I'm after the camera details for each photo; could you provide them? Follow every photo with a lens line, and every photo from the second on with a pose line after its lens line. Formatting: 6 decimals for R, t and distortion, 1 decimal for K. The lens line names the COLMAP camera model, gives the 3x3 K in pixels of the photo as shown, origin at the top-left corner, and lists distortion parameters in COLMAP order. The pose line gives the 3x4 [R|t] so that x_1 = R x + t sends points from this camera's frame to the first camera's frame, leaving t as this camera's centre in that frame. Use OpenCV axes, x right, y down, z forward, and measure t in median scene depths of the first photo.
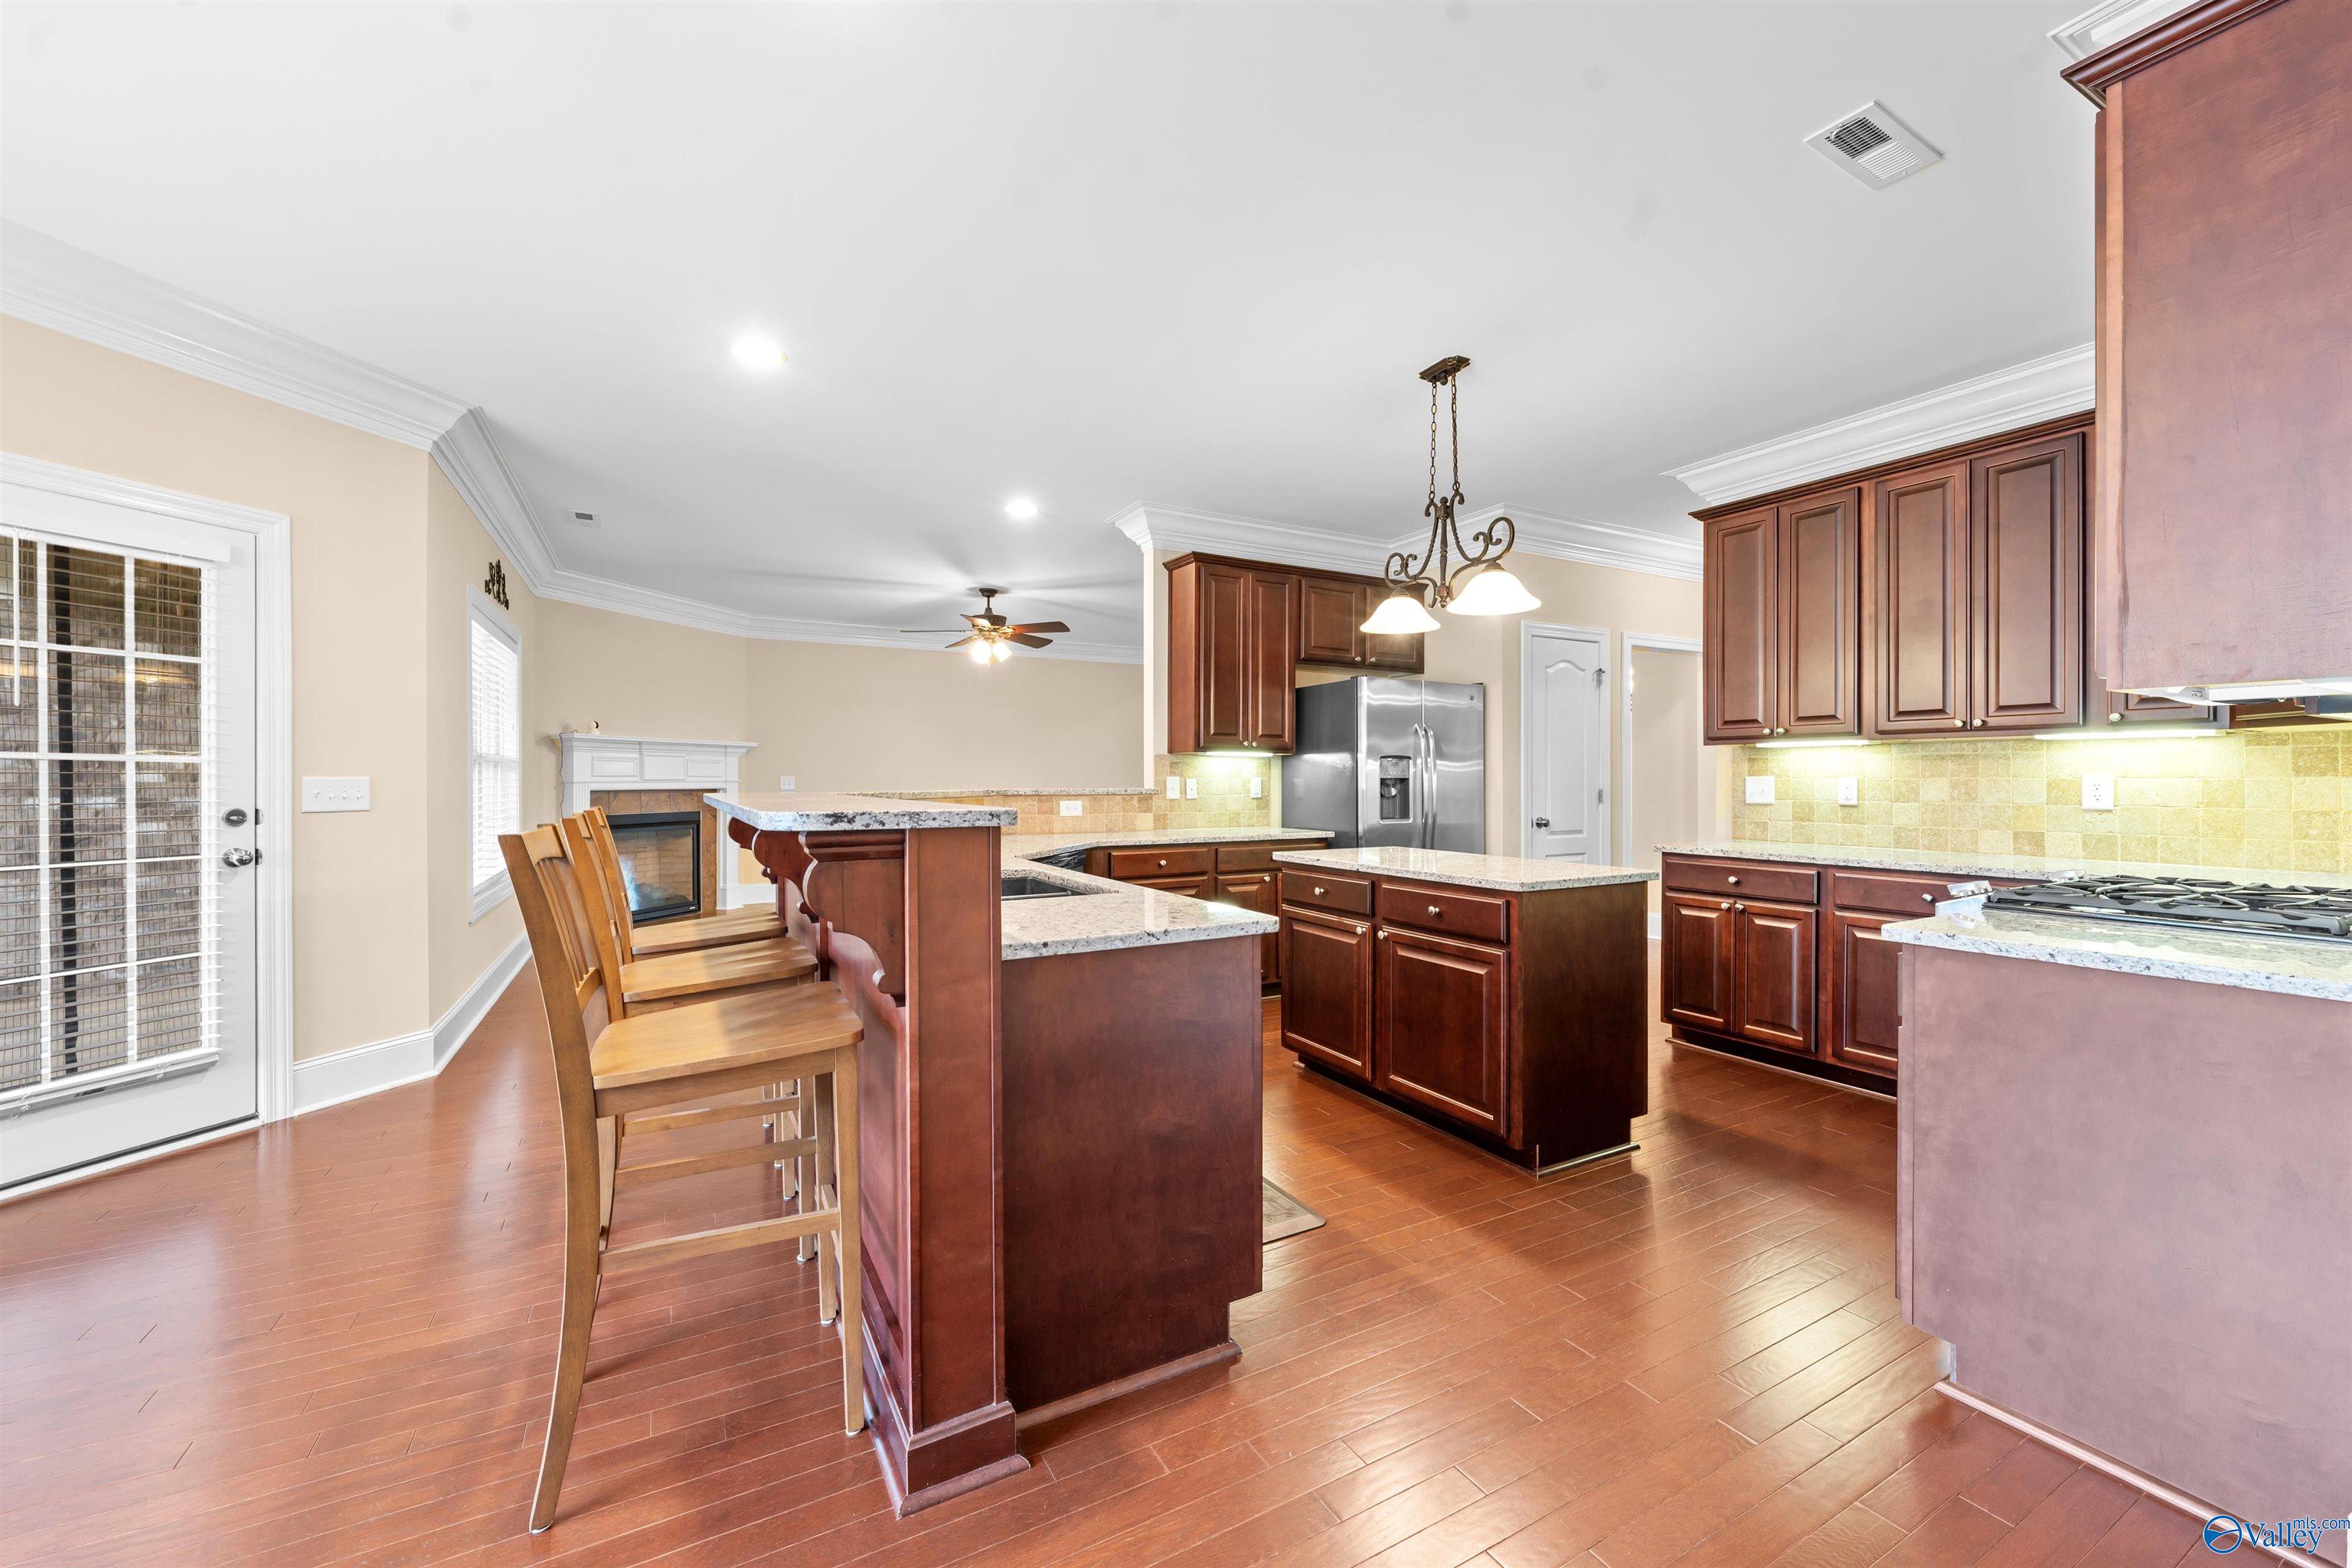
lens RADIAL K [[921.2, 0, 1180.2], [0, 921.2, 779.7], [0, 0, 1]] dist [-0.002975, -0.000087]
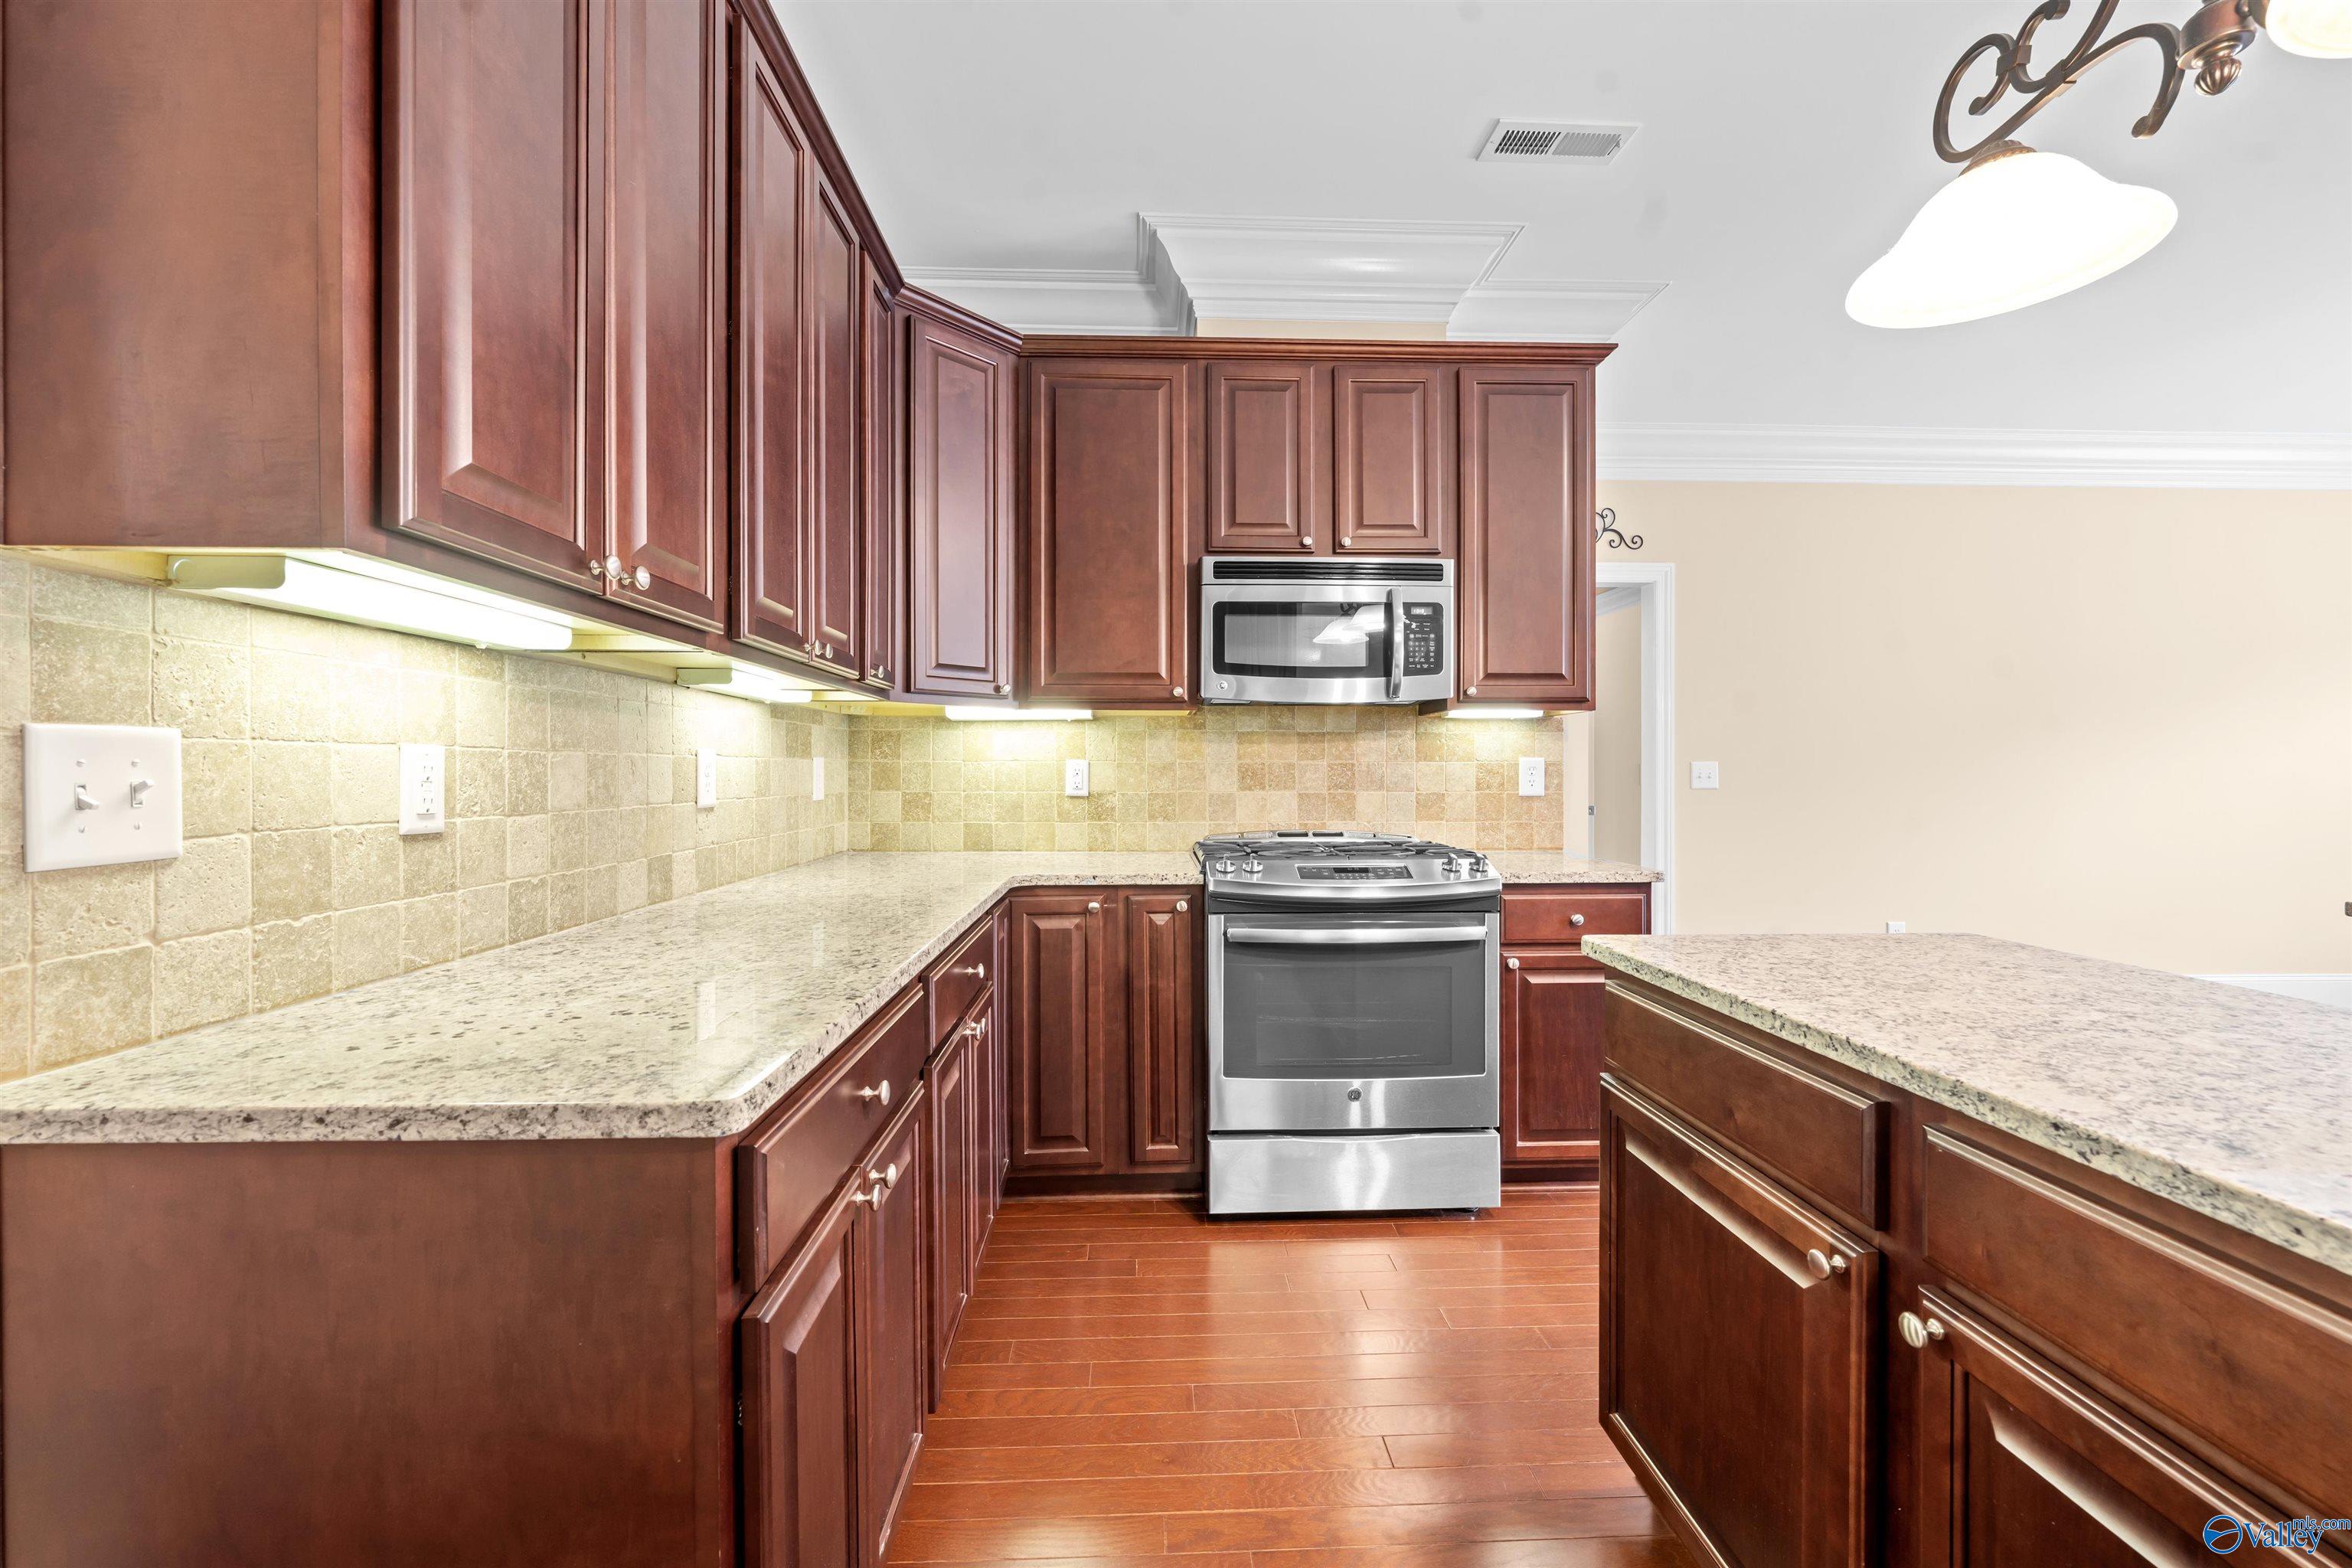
lens RADIAL K [[927.5, 0, 1176.9], [0, 927.5, 772.6], [0, 0, 1]] dist [-0.002273, -0.000182]
pose [[-0.893031, -0.001053, 0.449993, 0.397471], [-0.000329, 0.999999, 0.001688, 0.007341], [-0.449994, 0.001359, -0.893030, 1.250747]]
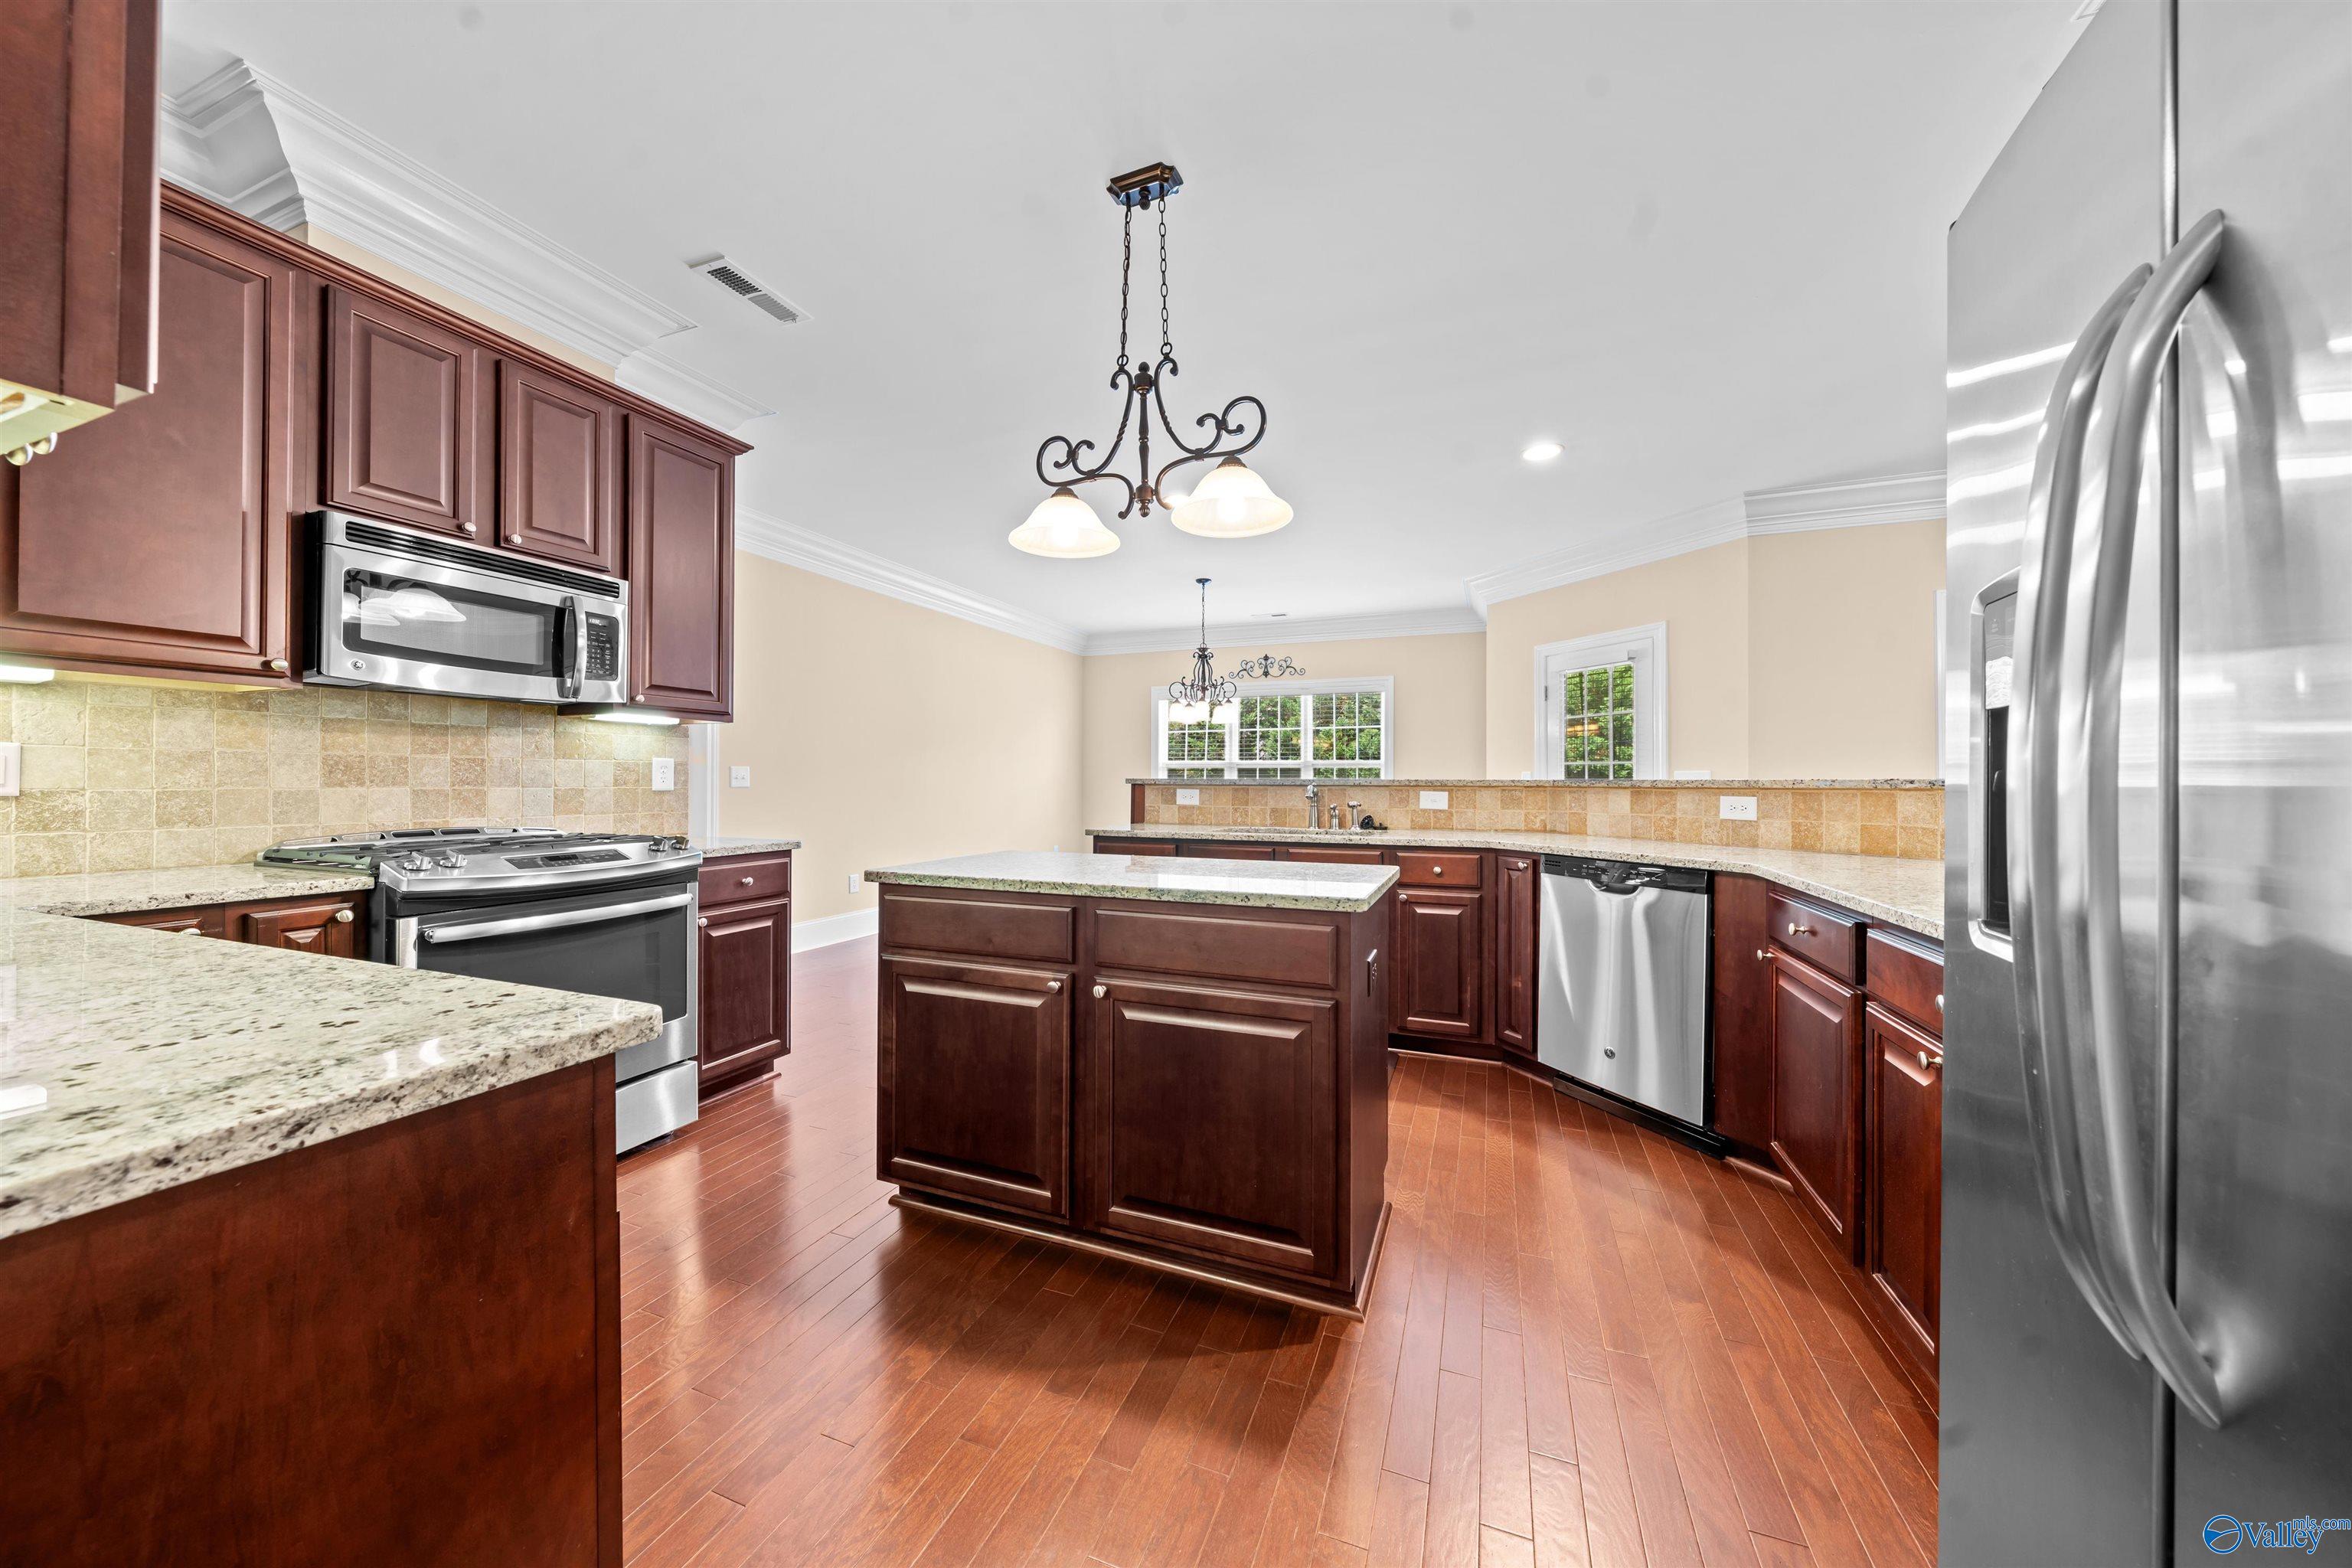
lens RADIAL K [[798.9, 0, 1180.7], [0, 798.9, 778.2], [0, 0, 1]] dist [-0.000747, -0.000018]
pose [[-0.767887, -0.006362, -0.640553, 0.606132], [-0.003763, 0.999978, -0.005420, 0.018825], [0.640574, -0.001751, -0.767895, 1.365514]]
